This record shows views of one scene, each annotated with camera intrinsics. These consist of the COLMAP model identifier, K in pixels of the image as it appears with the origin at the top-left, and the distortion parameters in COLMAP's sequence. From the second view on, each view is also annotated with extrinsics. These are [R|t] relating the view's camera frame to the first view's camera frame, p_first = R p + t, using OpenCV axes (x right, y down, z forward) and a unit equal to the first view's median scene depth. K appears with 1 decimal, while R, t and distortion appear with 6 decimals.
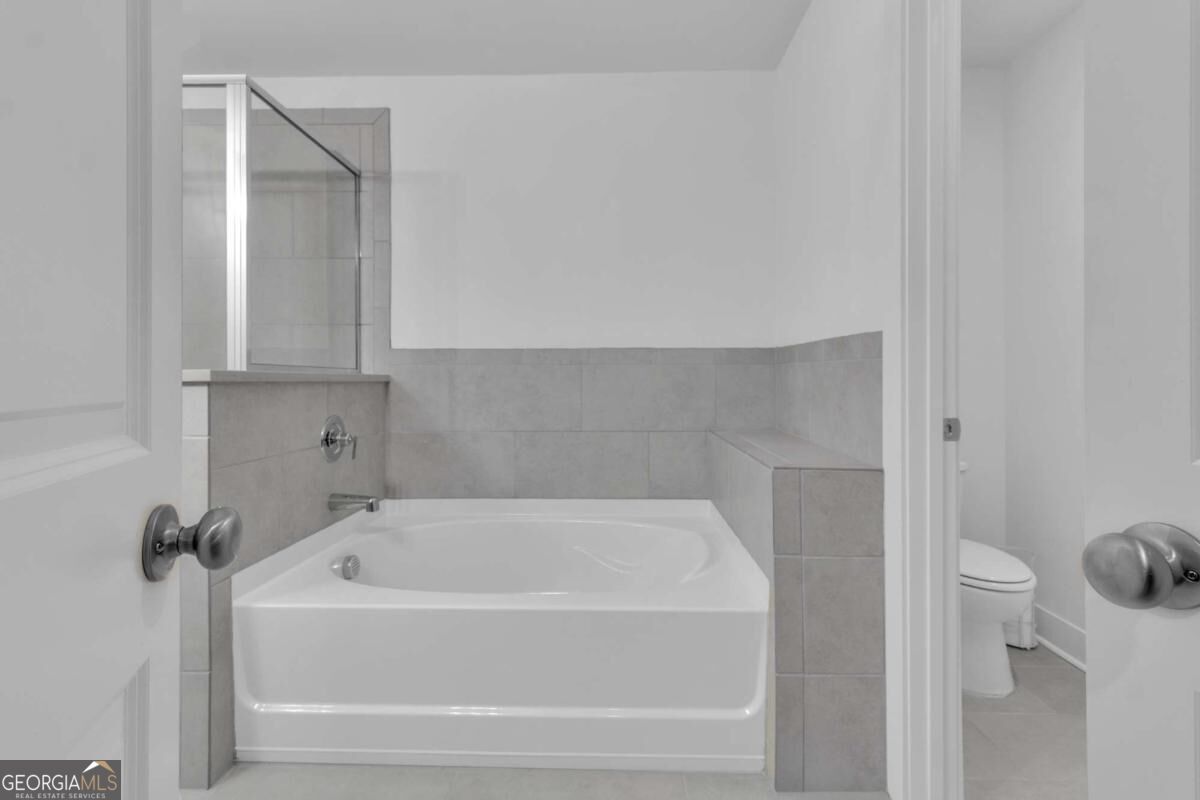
lens RADIAL K [[570.6, 0, 605.0], [0, 570.6, 381.4], [0, 0, 1]] dist [0.002615, 0.000322]
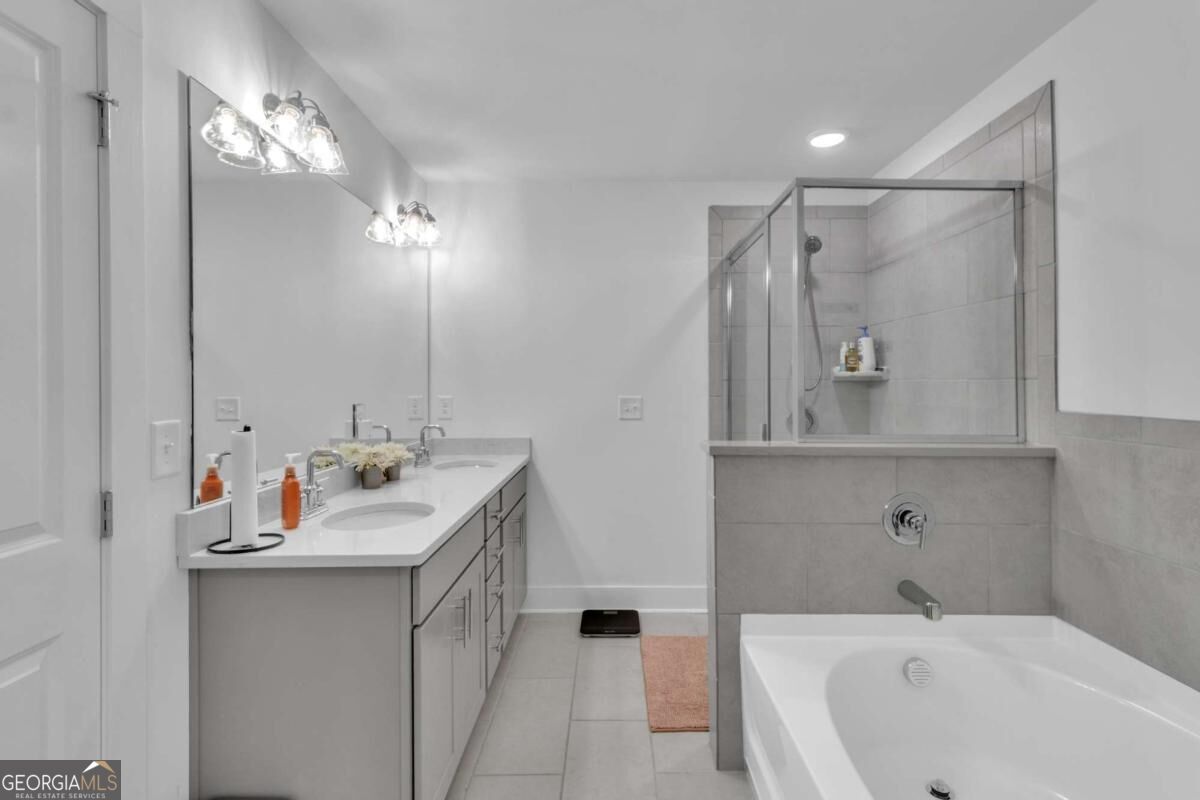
lens RADIAL K [[582.5, 0, 596.7], [0, 582.5, 382.0], [0, 0, 1]] dist [0.001645, 0.000073]
pose [[0.000634, -0.002831, -0.999996, 0.359765], [-0.002989, 0.999992, -0.002833, -0.091137], [0.999995, 0.002991, 0.000625, 0.419594]]
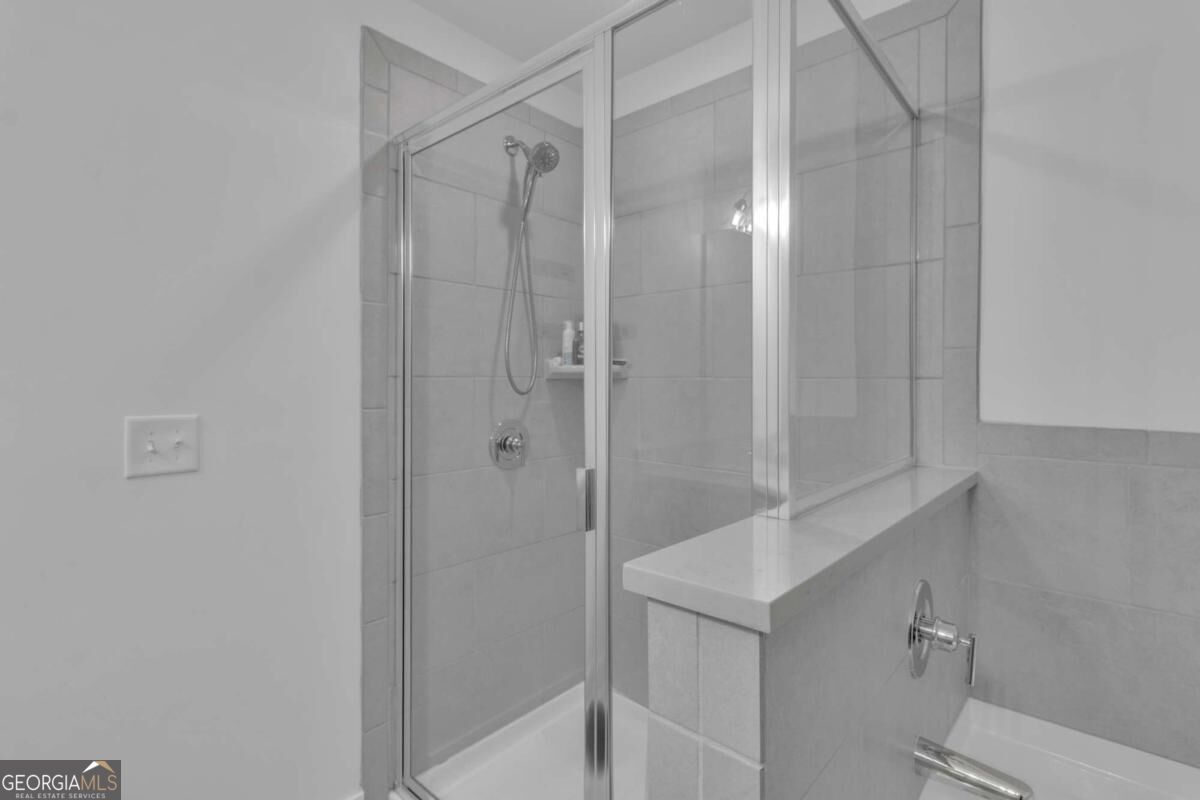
lens RADIAL K [[570.6, 0, 605.0], [0, 570.6, 381.4], [0, 0, 1]] dist [0.002615, 0.000322]
pose [[0.766121, 0.001736, -0.642695, -0.301661], [-0.004382, 0.999987, -0.002522, -0.093621], [0.642682, 0.004748, 0.766118, 0.362381]]
